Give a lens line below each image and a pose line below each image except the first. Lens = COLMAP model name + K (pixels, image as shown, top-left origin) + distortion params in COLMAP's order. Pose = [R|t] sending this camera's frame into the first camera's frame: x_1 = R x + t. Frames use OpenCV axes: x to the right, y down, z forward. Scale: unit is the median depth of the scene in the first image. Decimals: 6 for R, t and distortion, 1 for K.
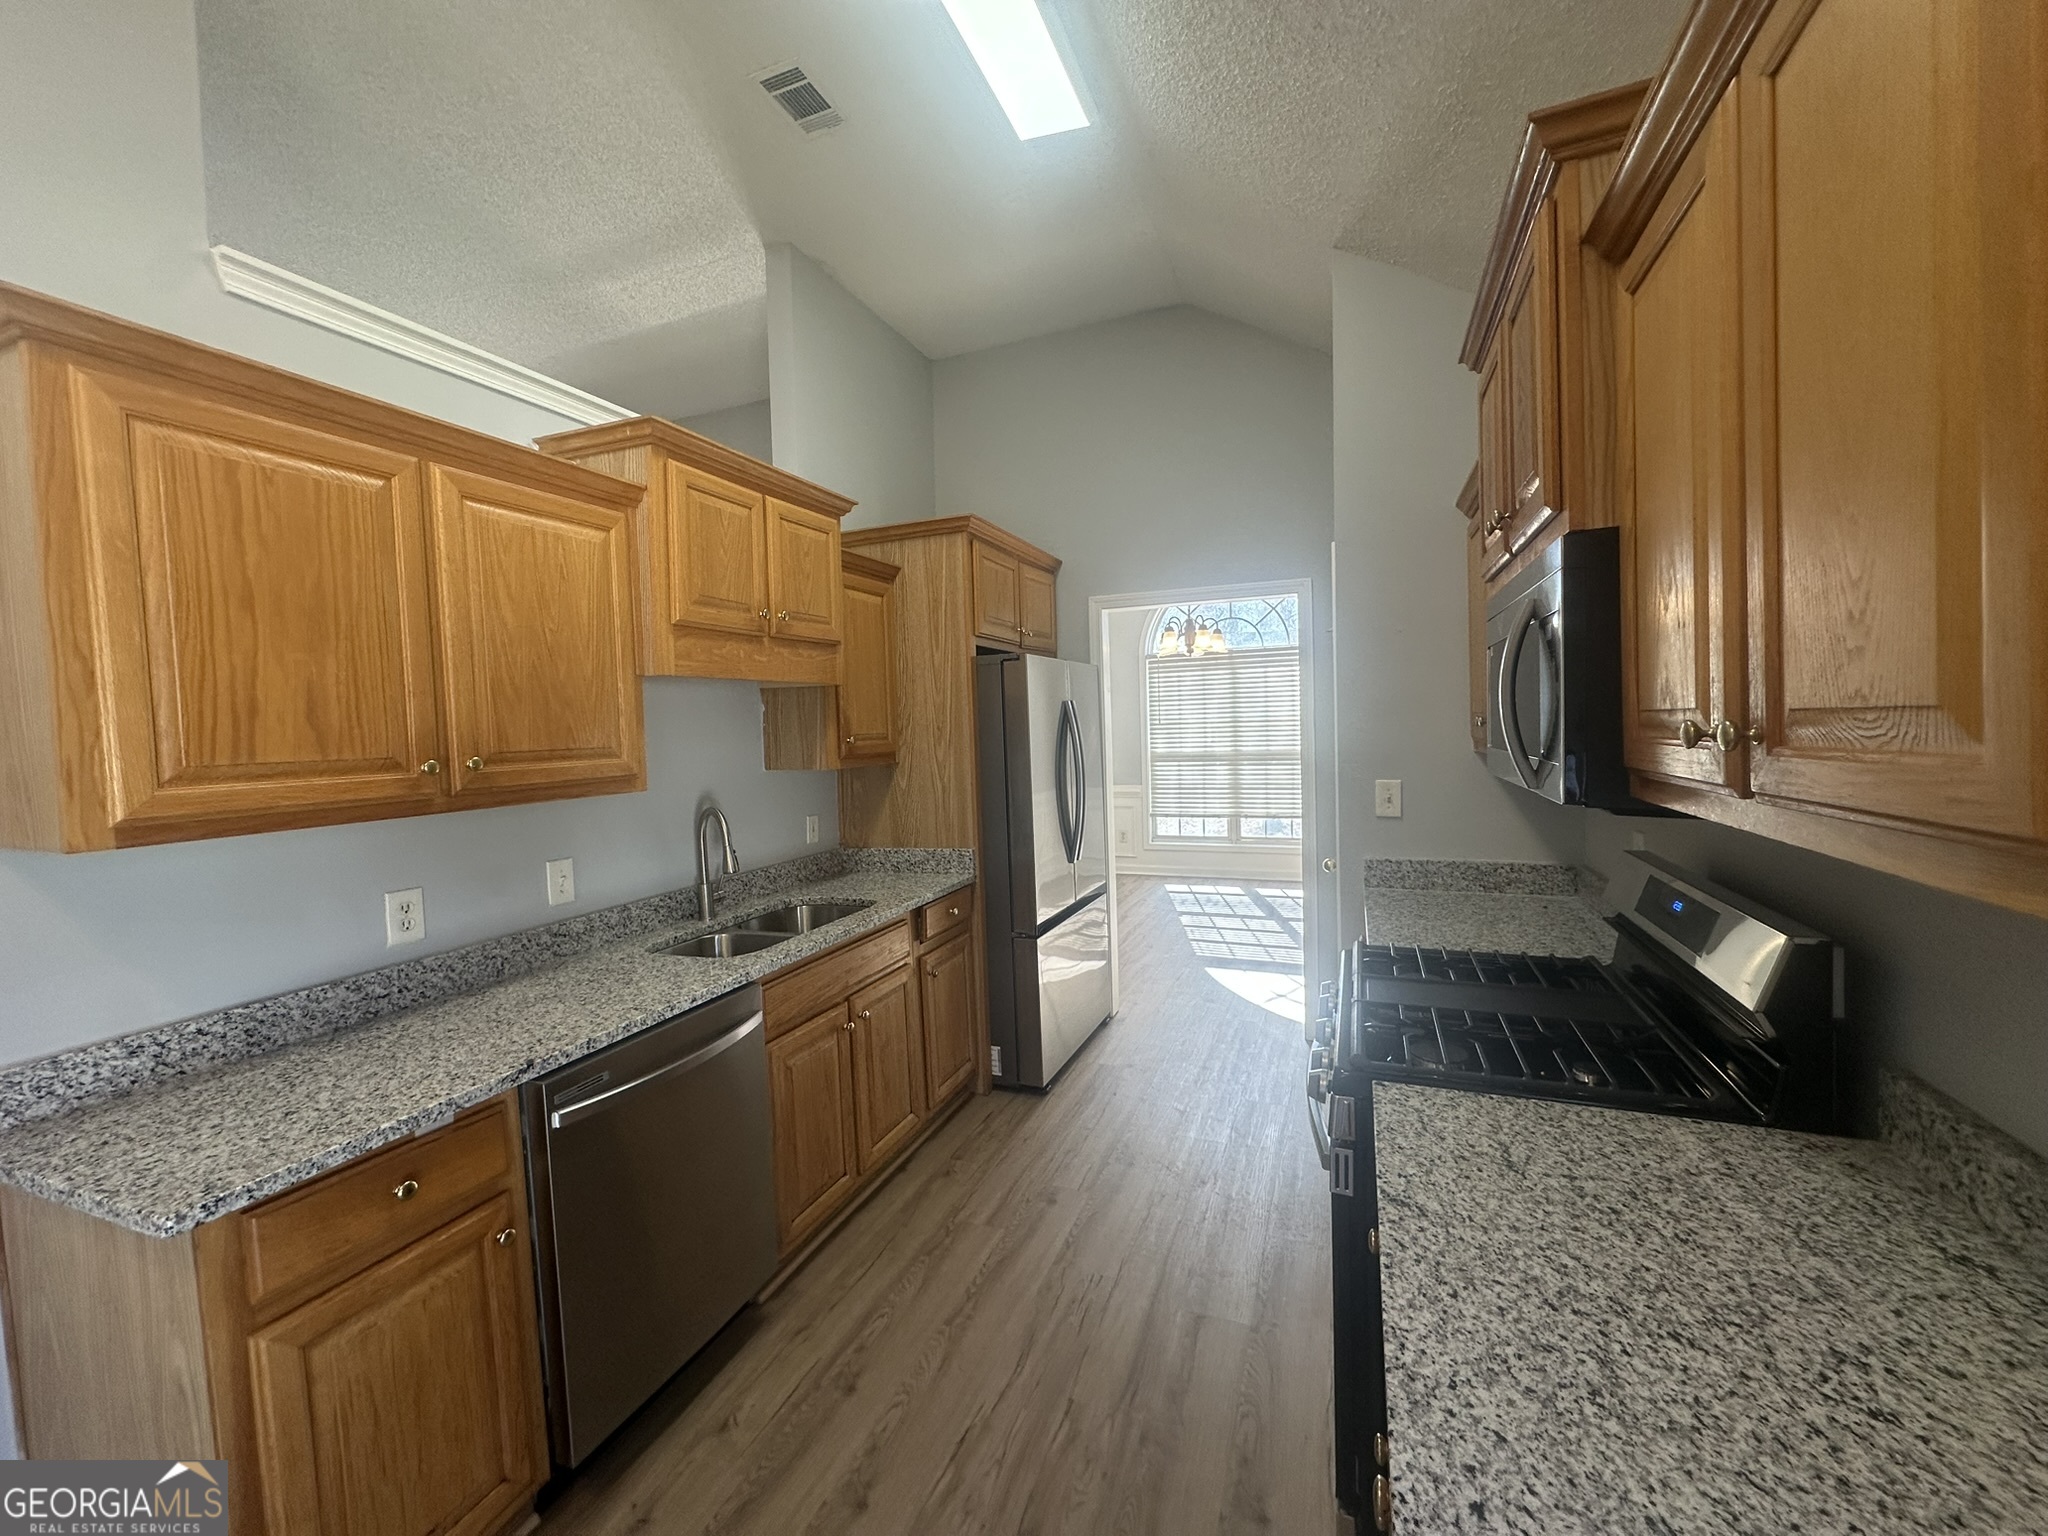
lens RADIAL K [[813.3, 0, 1024.0], [0, 813.3, 768.0], [0, 0, 1]] dist [-0.002664, -0.000325]
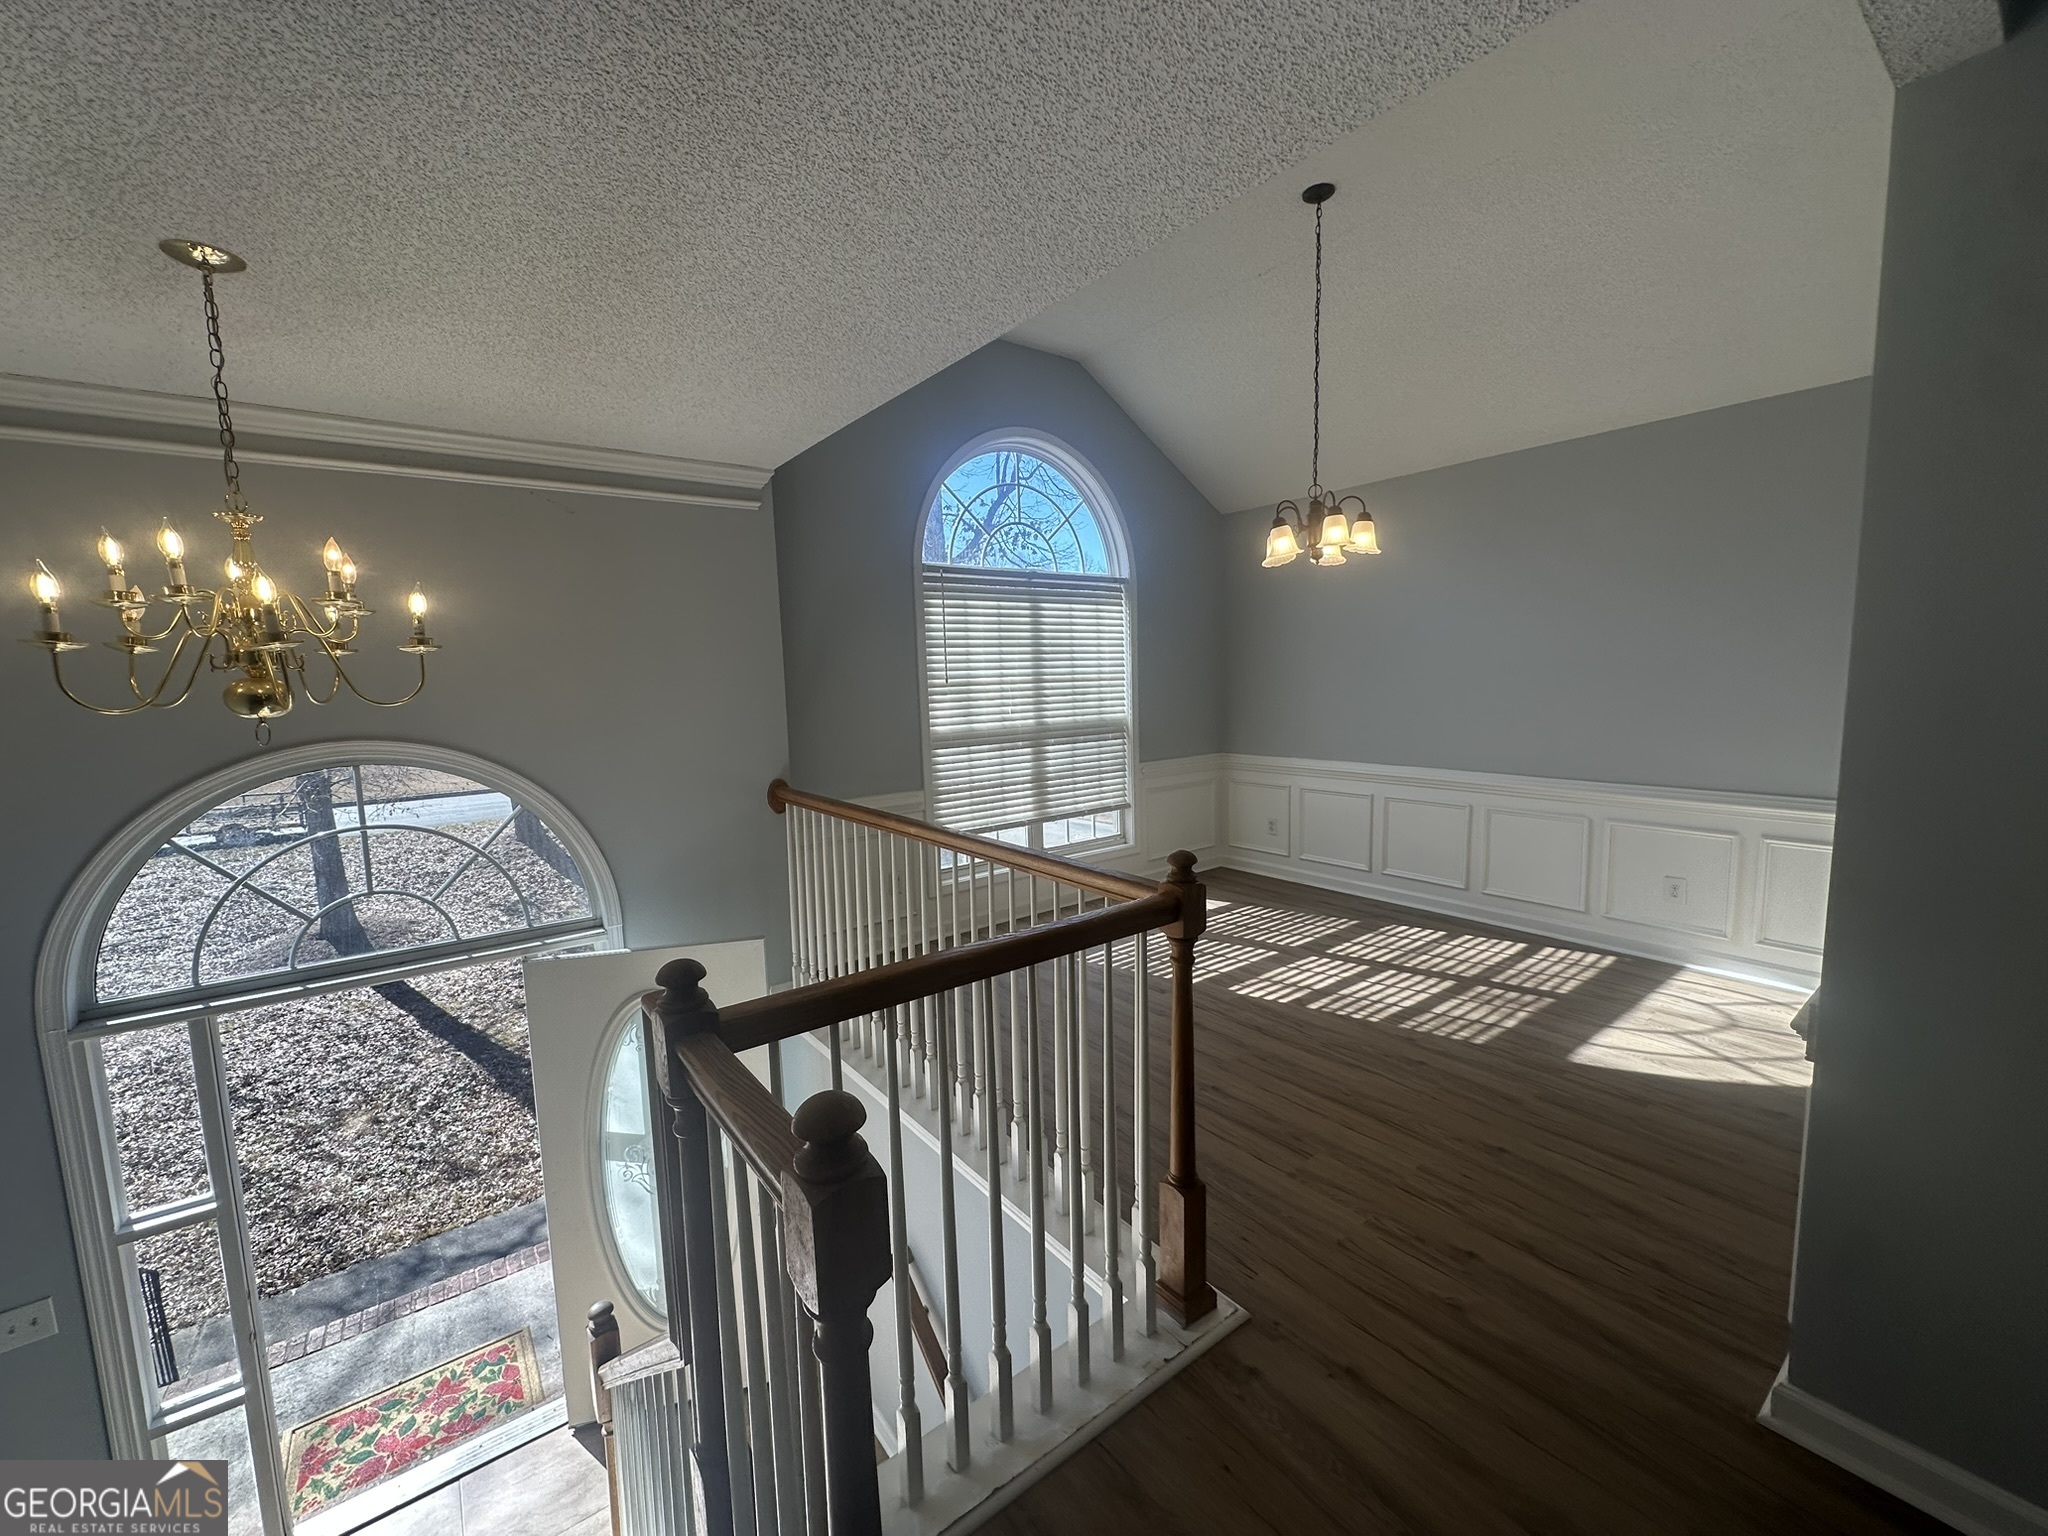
lens RADIAL K [[813.3, 0, 1024.0], [0, 813.3, 768.0], [0, 0, 1]] dist [-0.002664, -0.000325]
pose [[0.512826, -0.085469, 0.854227, -0.875359], [0.060750, 0.996150, 0.063198, -0.077294], [-0.856340, 0.019484, 0.516044, 1.803256]]
